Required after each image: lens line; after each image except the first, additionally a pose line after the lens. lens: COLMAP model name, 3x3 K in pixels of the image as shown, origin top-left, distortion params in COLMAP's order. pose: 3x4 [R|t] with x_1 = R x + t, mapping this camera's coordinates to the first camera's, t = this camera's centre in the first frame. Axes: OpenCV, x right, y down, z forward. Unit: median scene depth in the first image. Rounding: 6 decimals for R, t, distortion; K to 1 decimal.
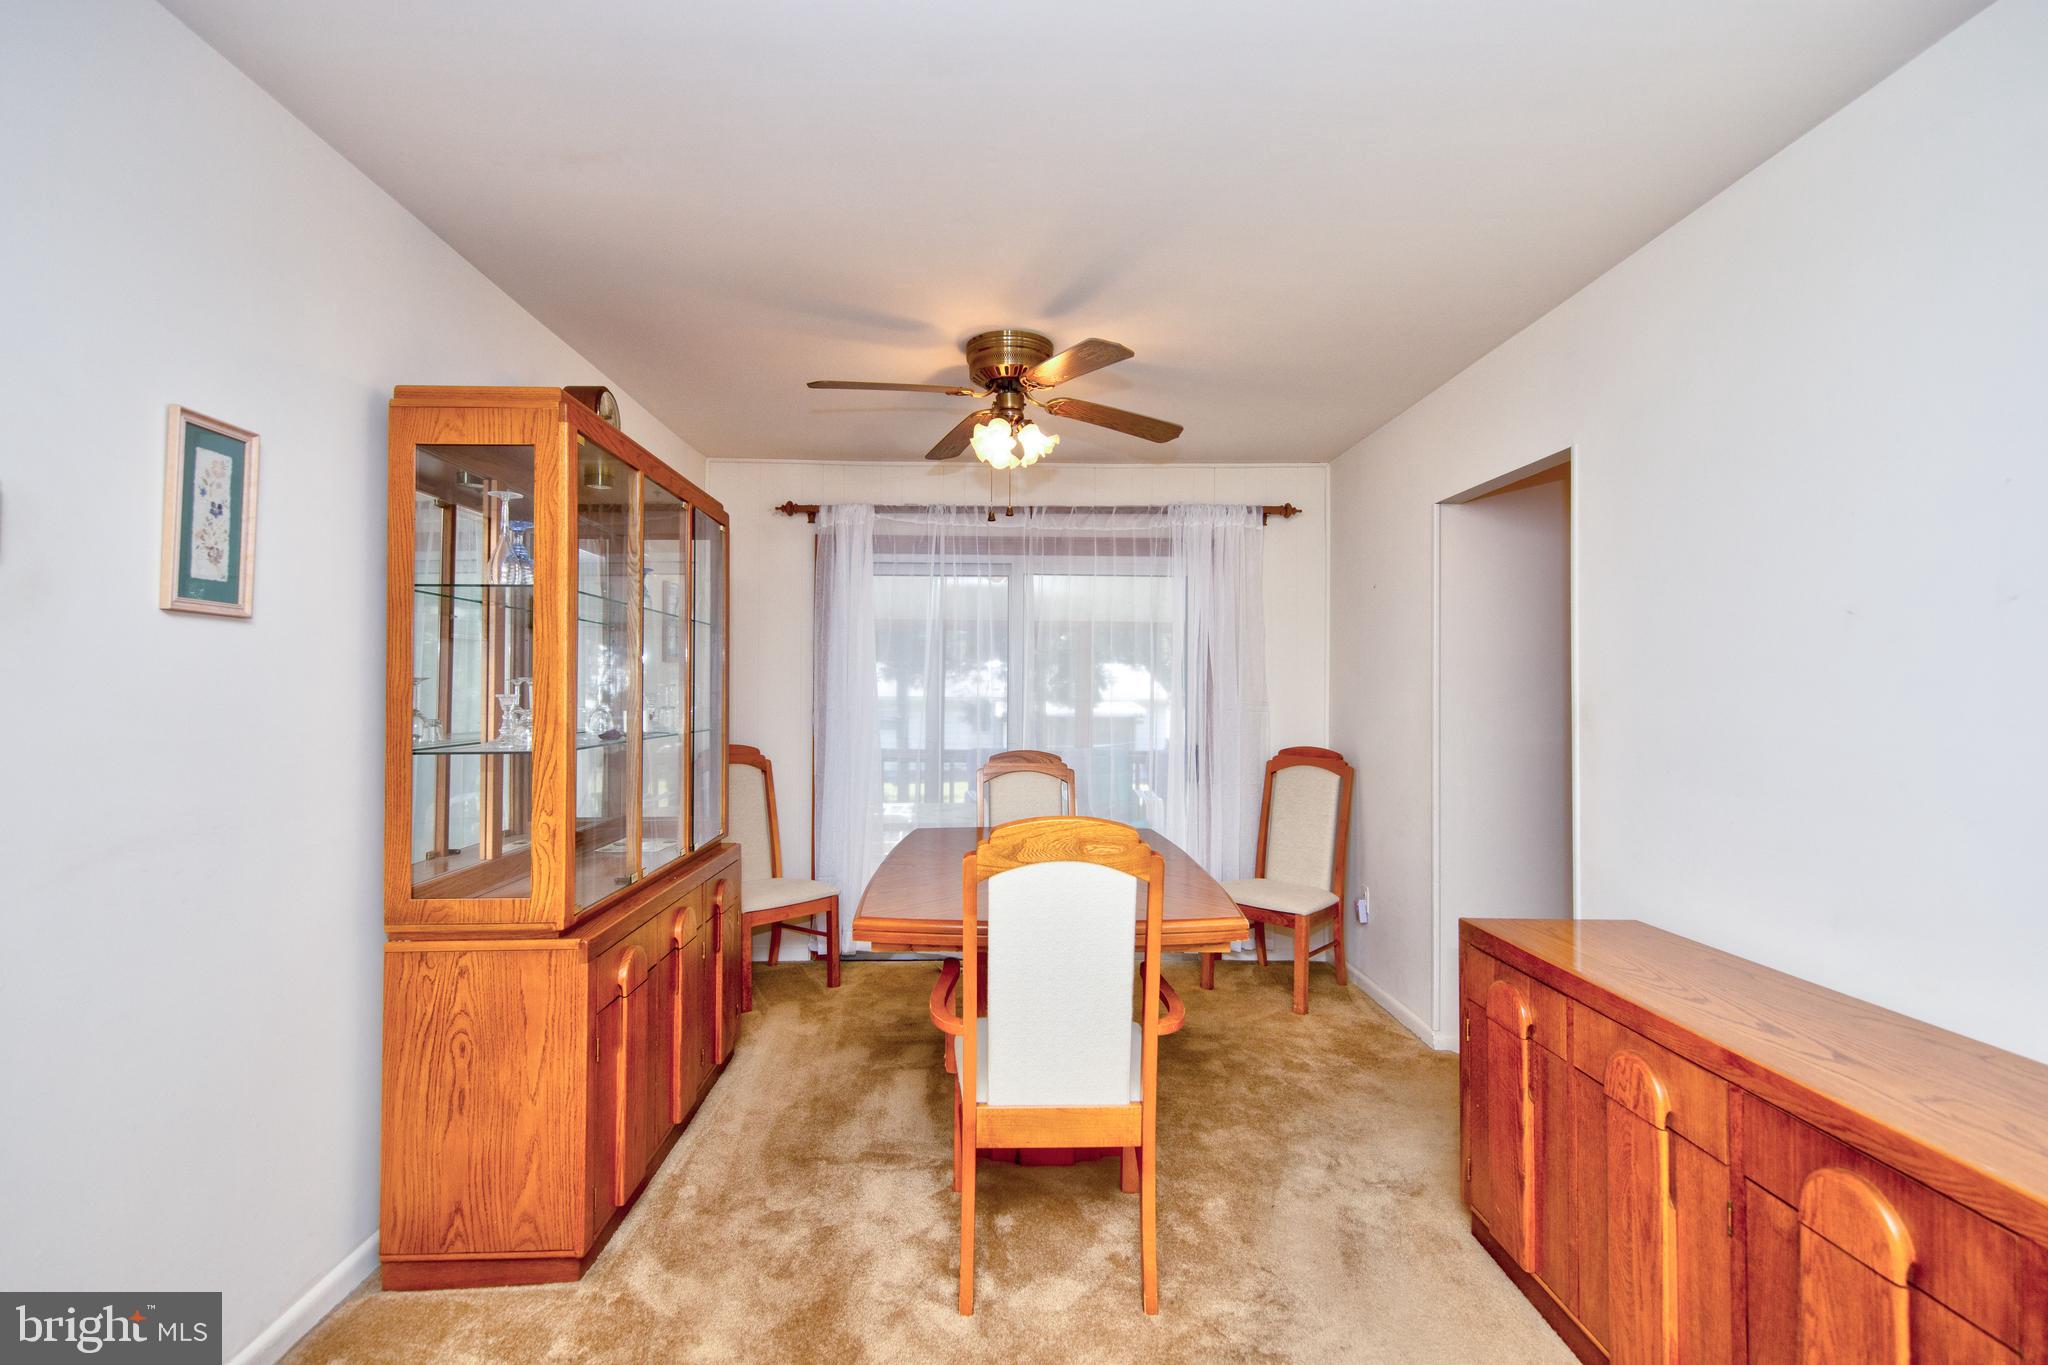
lens RADIAL K [[930.2, 0, 1011.8], [0, 930.2, 676.1], [0, 0, 1]] dist [0.010038, -0.000636]
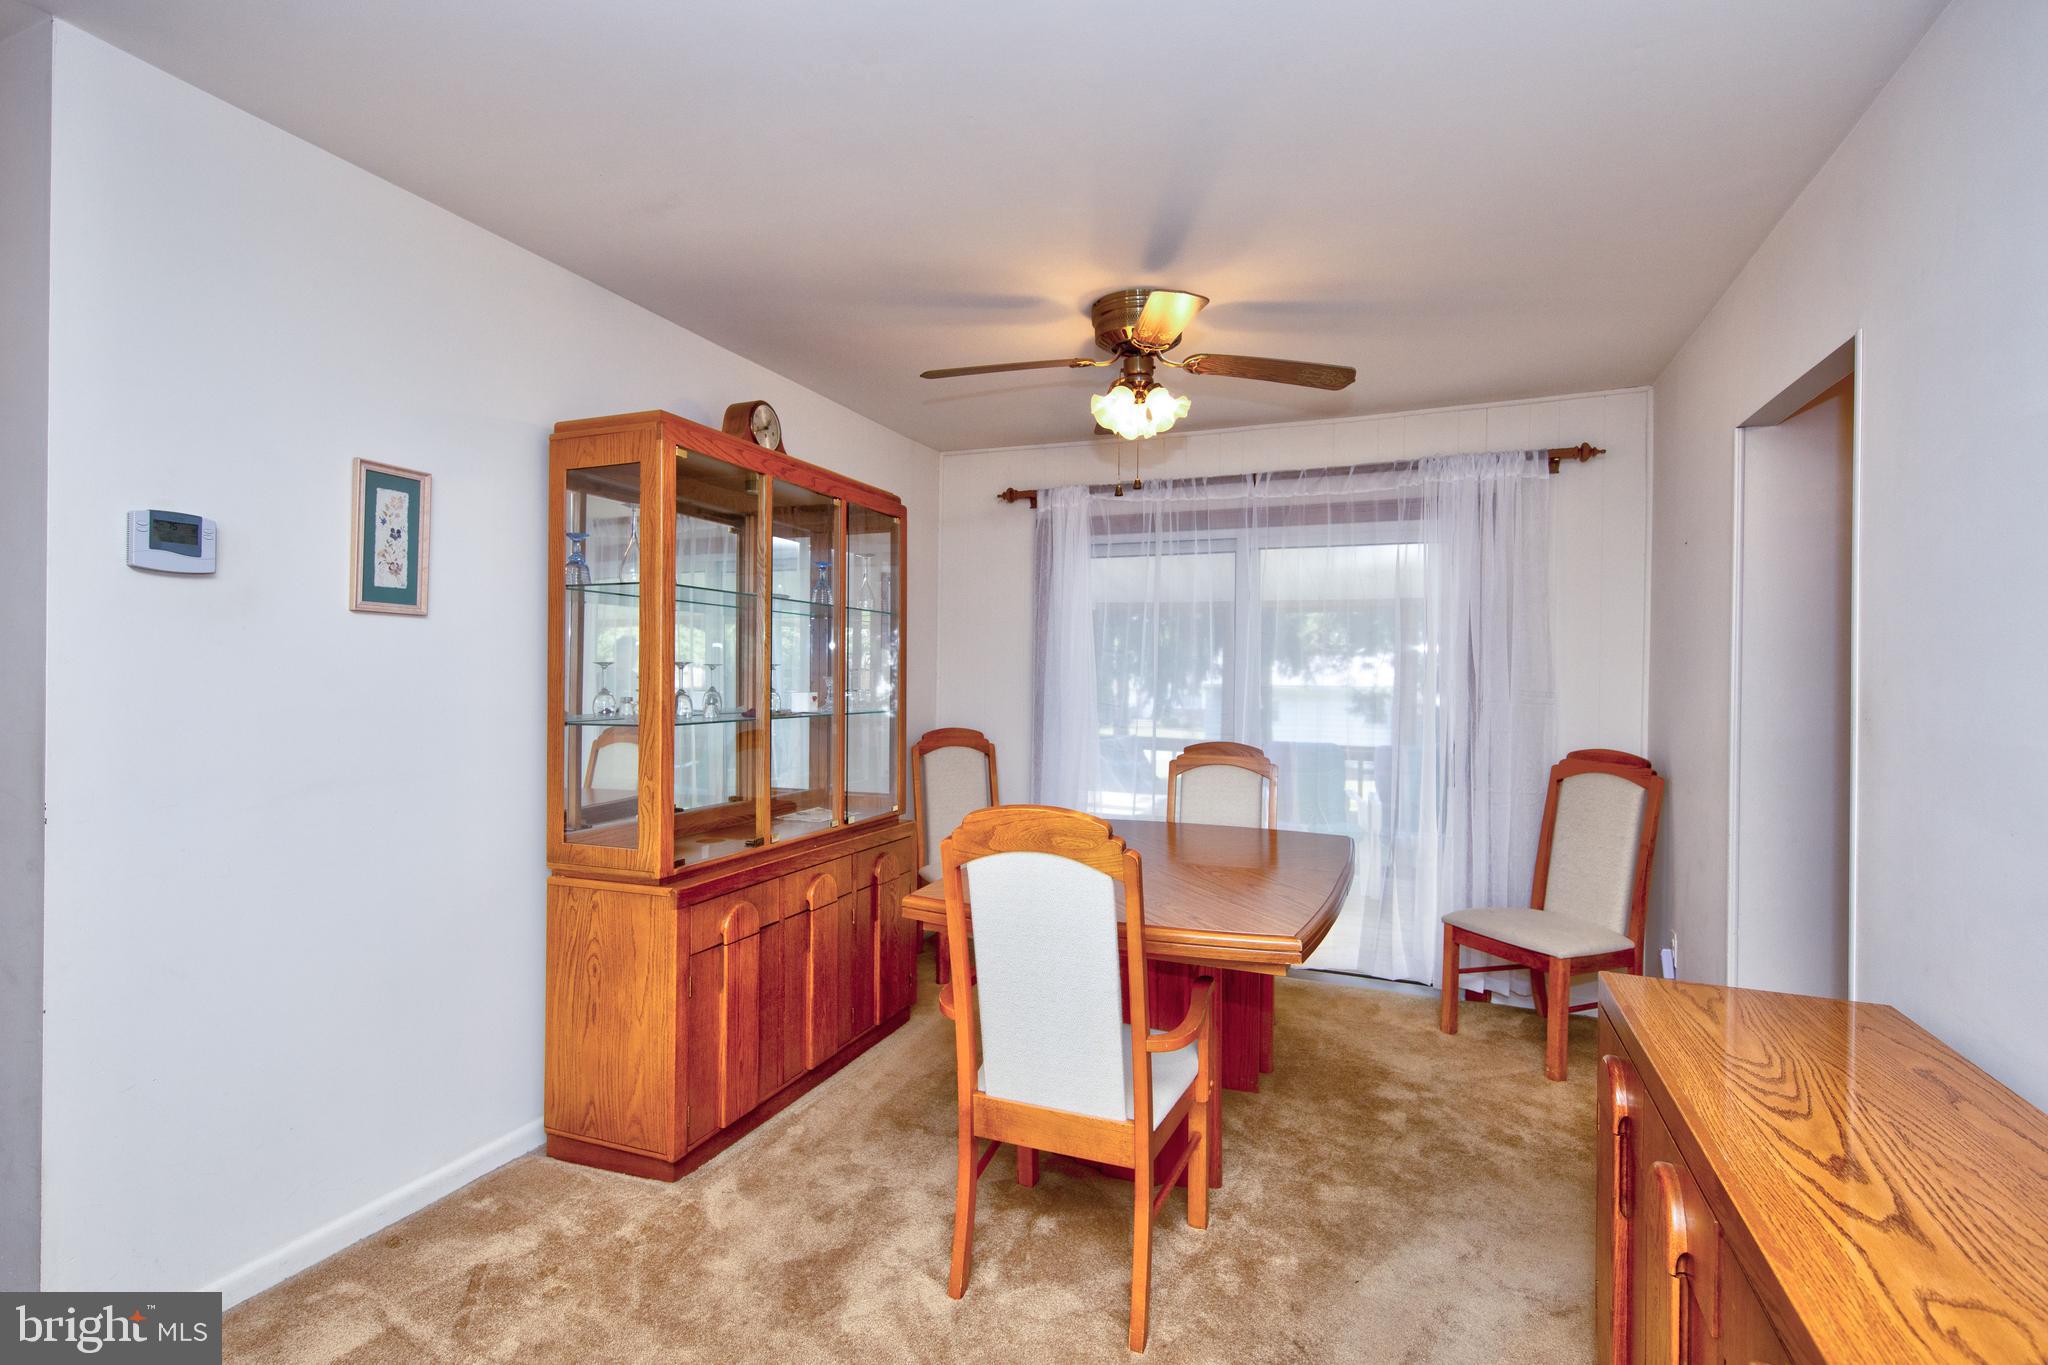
lens RADIAL K [[976.8, 0, 1014.7], [0, 976.8, 677.0], [0, 0, 1]] dist [0.015732, -0.000723]
pose [[0.913281, 0.004474, -0.407305, 0.360441], [0.001026, 0.999911, 0.013285, 0.004547], [0.407328, -0.012551, 0.913196, 0.061277]]
